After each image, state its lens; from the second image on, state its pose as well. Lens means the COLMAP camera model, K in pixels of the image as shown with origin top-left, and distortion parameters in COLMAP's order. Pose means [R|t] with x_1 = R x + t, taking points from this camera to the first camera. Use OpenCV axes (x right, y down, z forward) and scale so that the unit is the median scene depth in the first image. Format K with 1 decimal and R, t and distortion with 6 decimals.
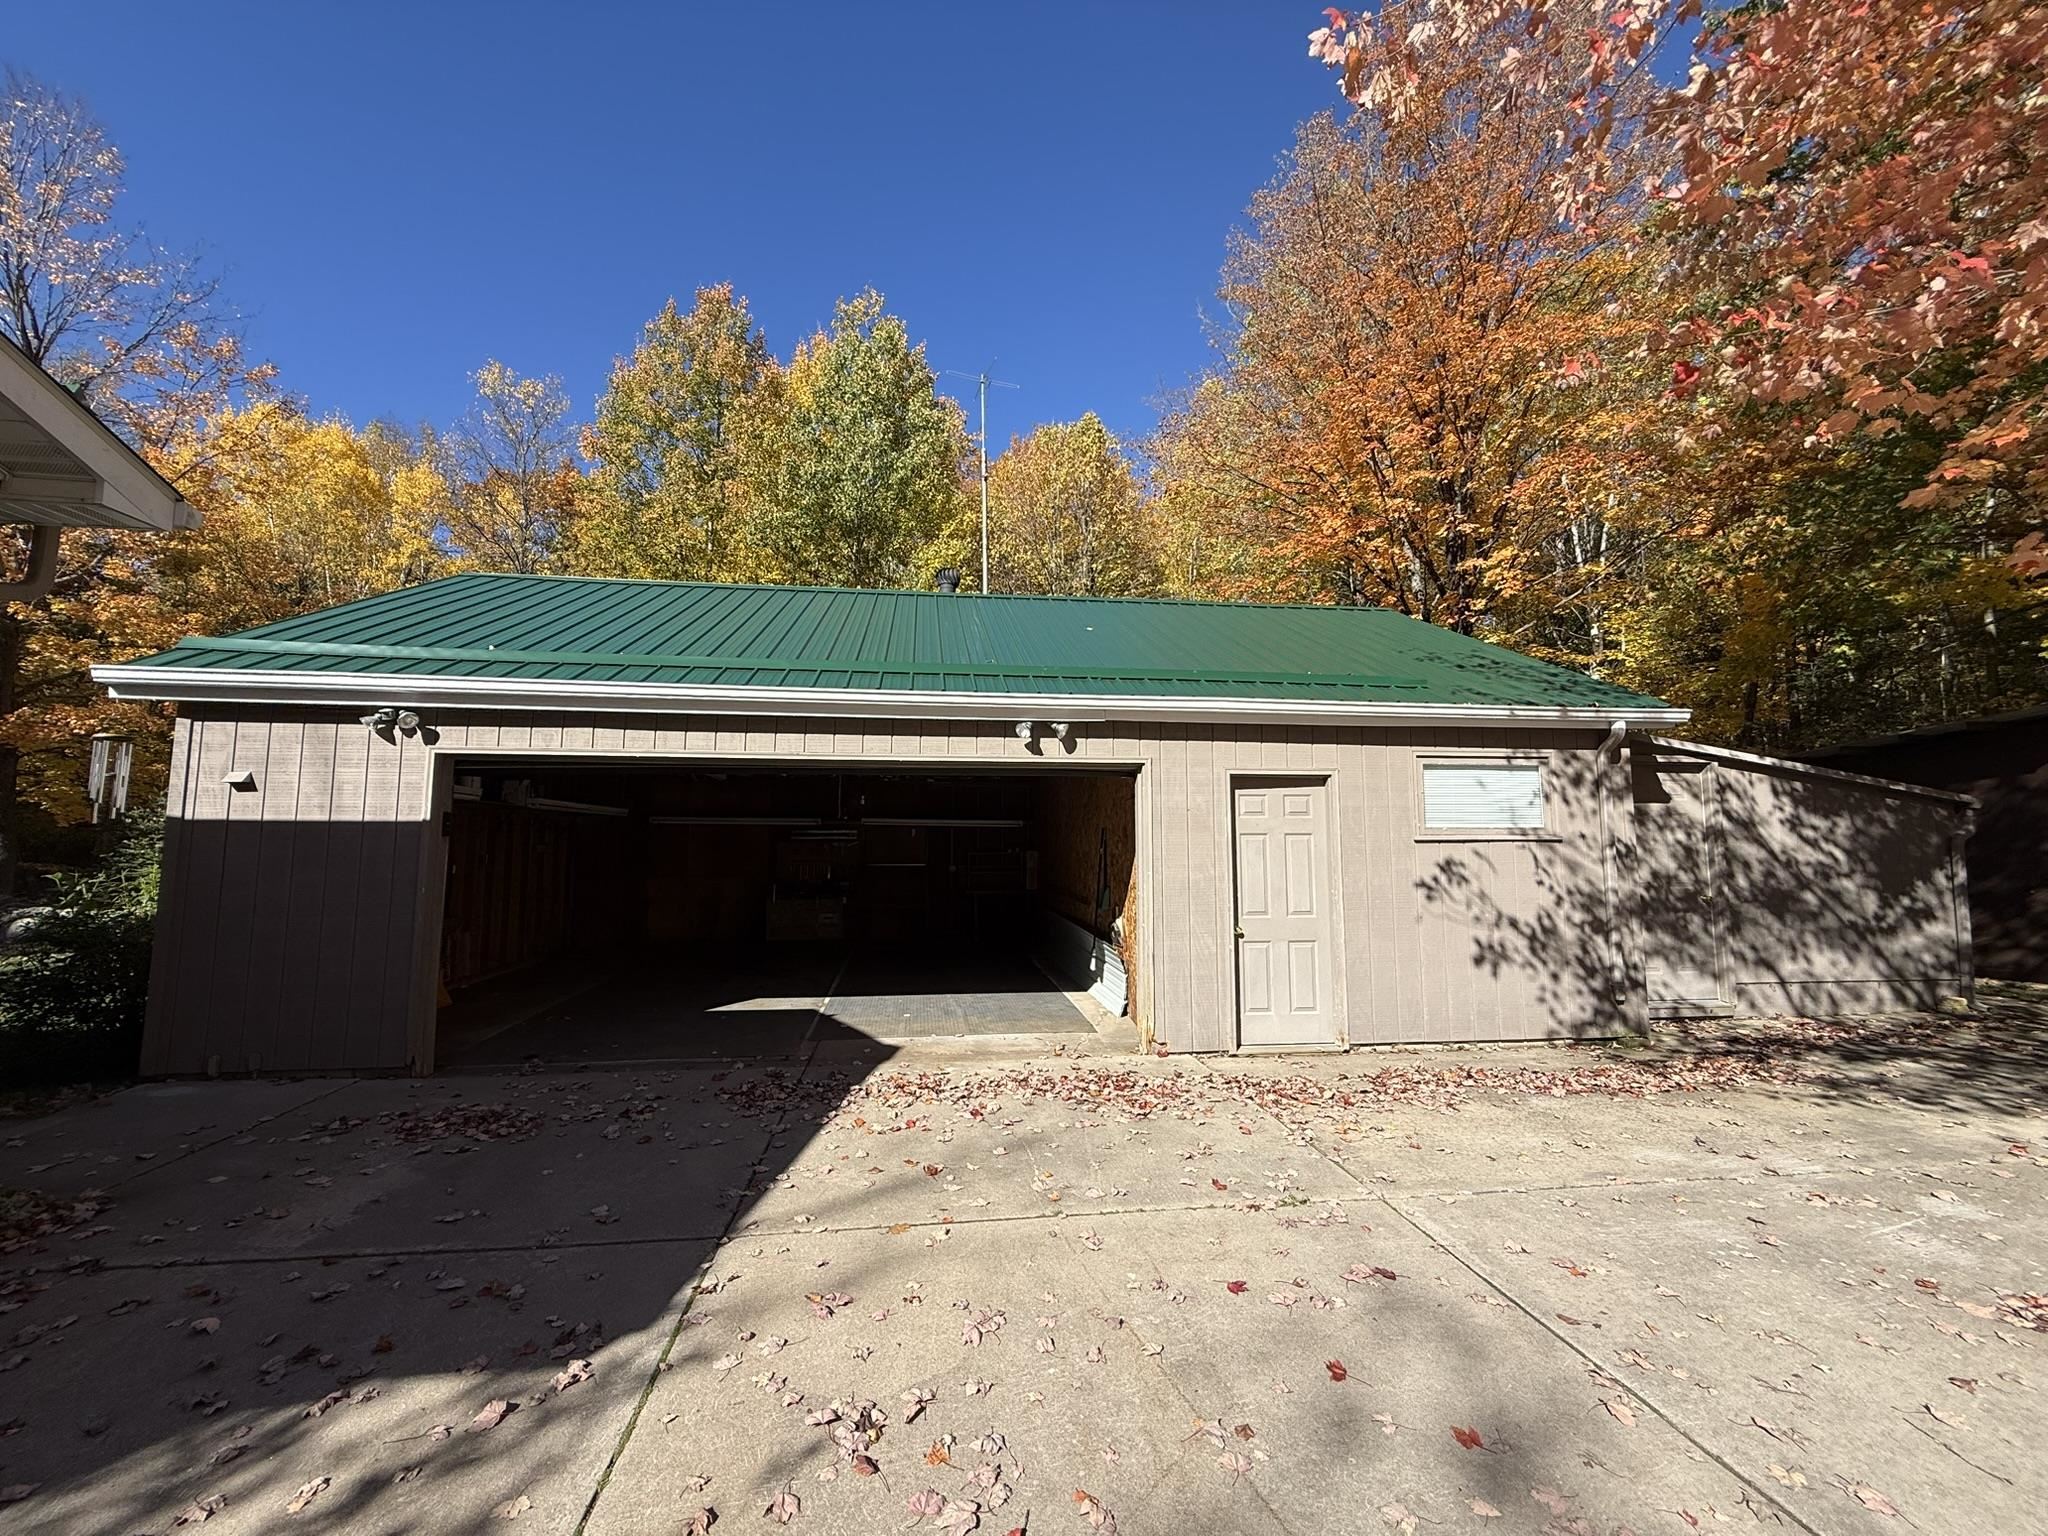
lens RADIAL K [[815.3, 0, 1019.1], [0, 815.3, 771.2], [0, 0, 1]] dist [0.000867, -0.000221]
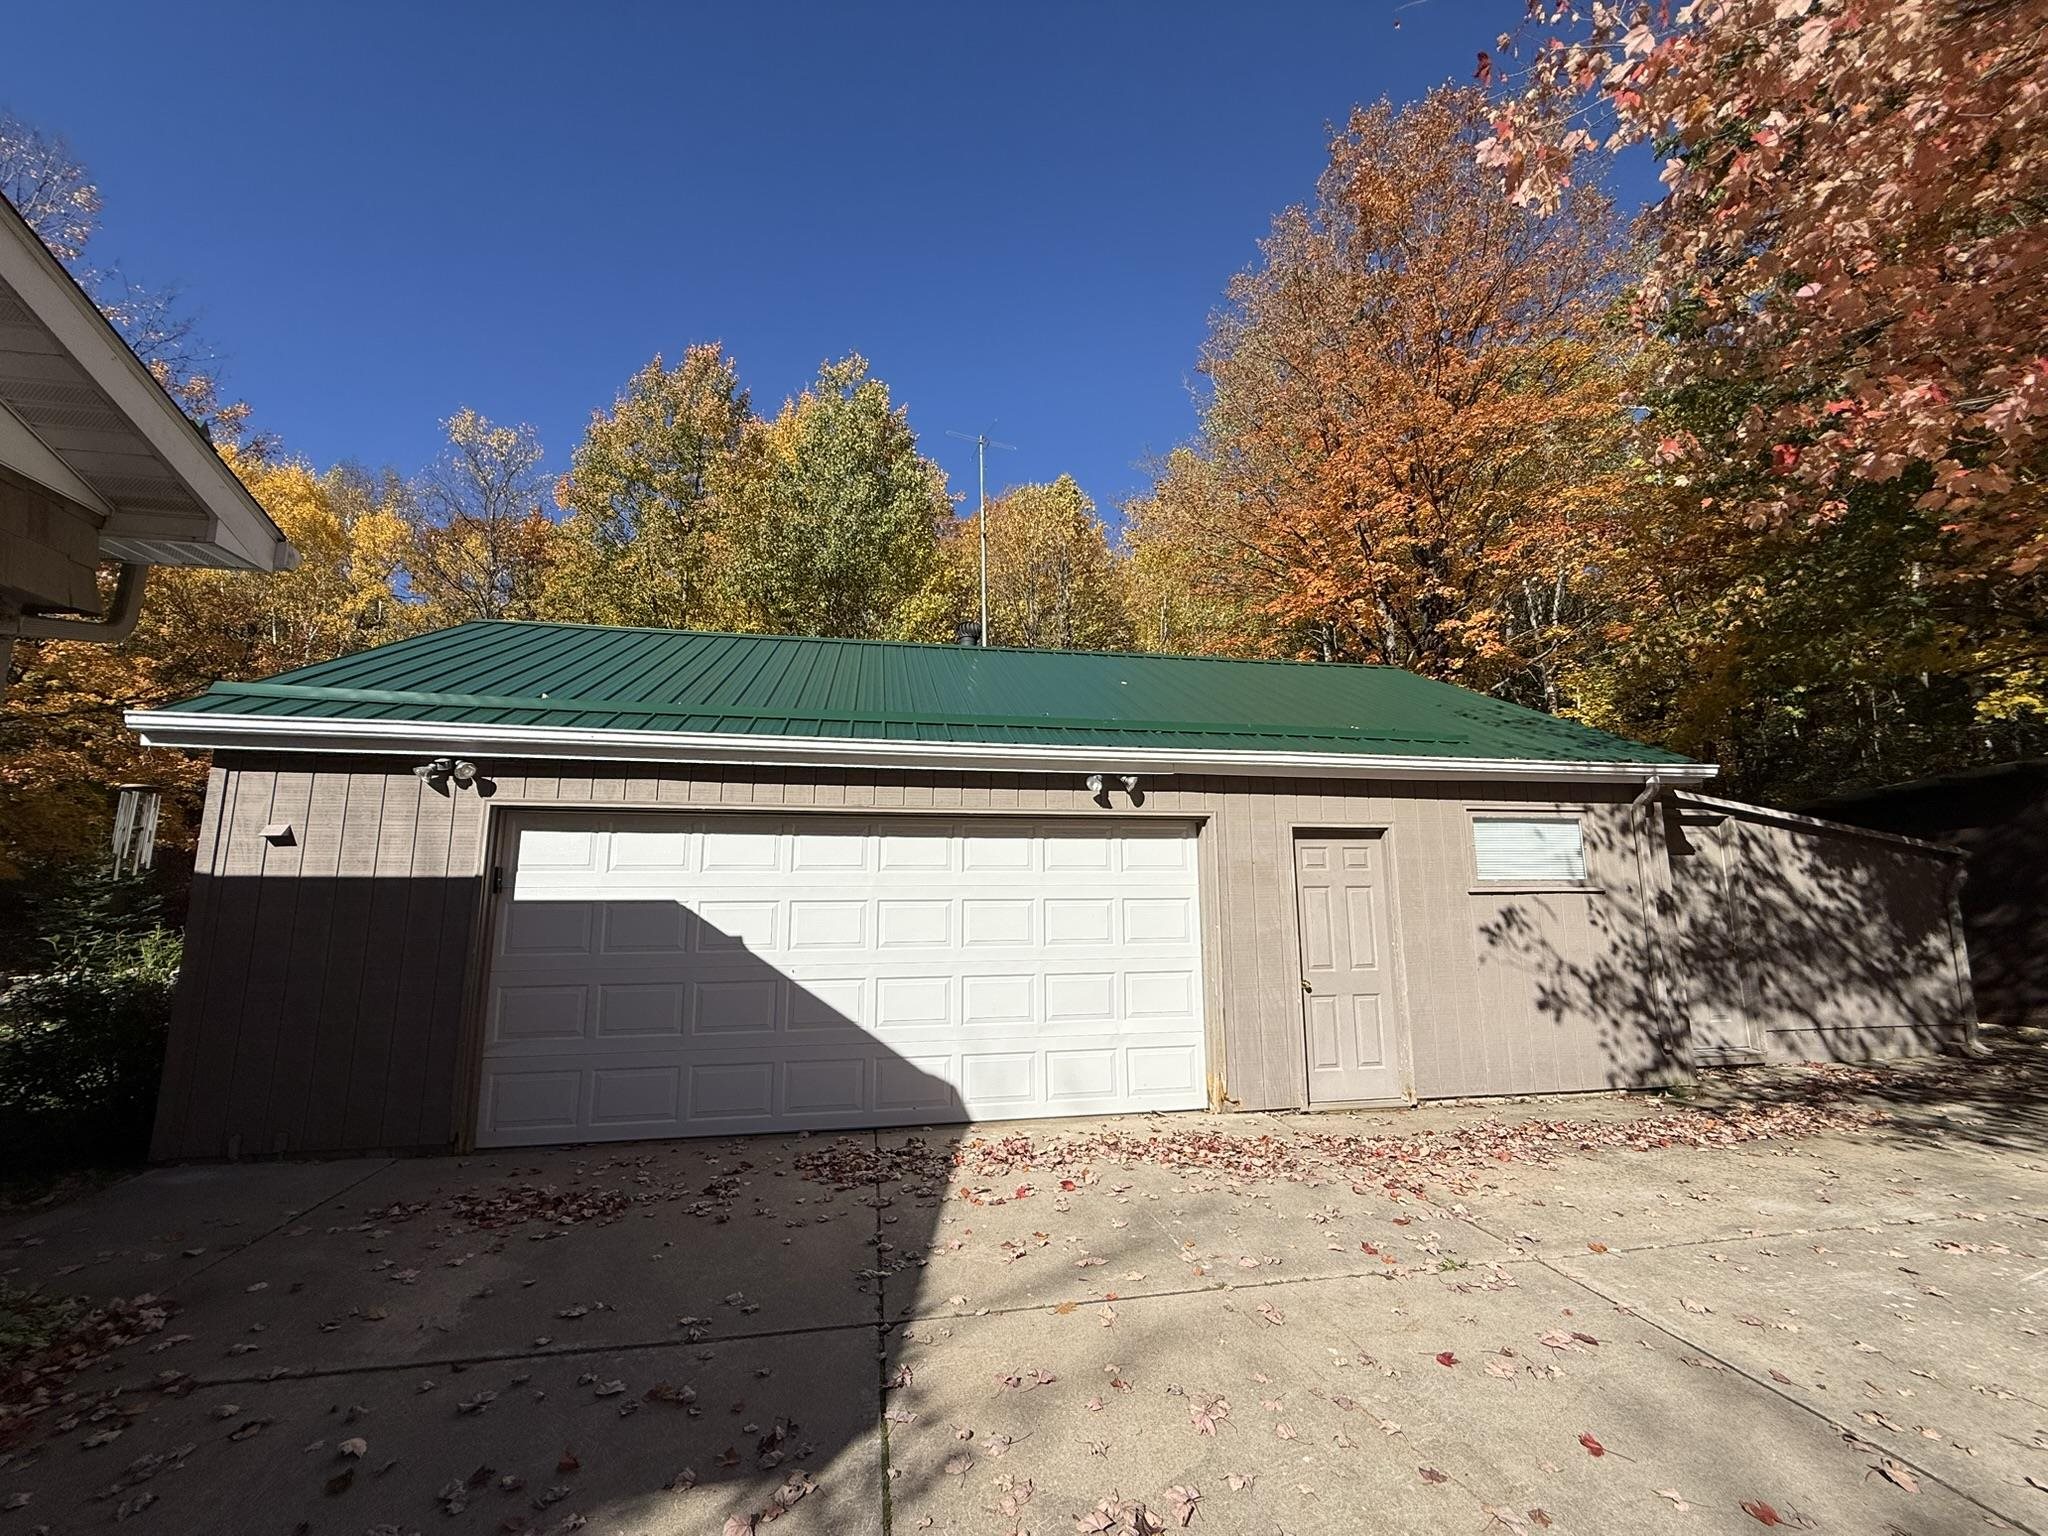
lens RADIAL K [[815.3, 0, 1018.8], [0, 815.3, 769.0], [0, 0, 1]] dist [0.000867, -0.000221]
pose [[0.998308, 0.003941, 0.058011, -0.145056], [-0.000054, 0.997762, -0.066864, -0.000522], [-0.058145, 0.066748, 0.996074, 0.009143]]
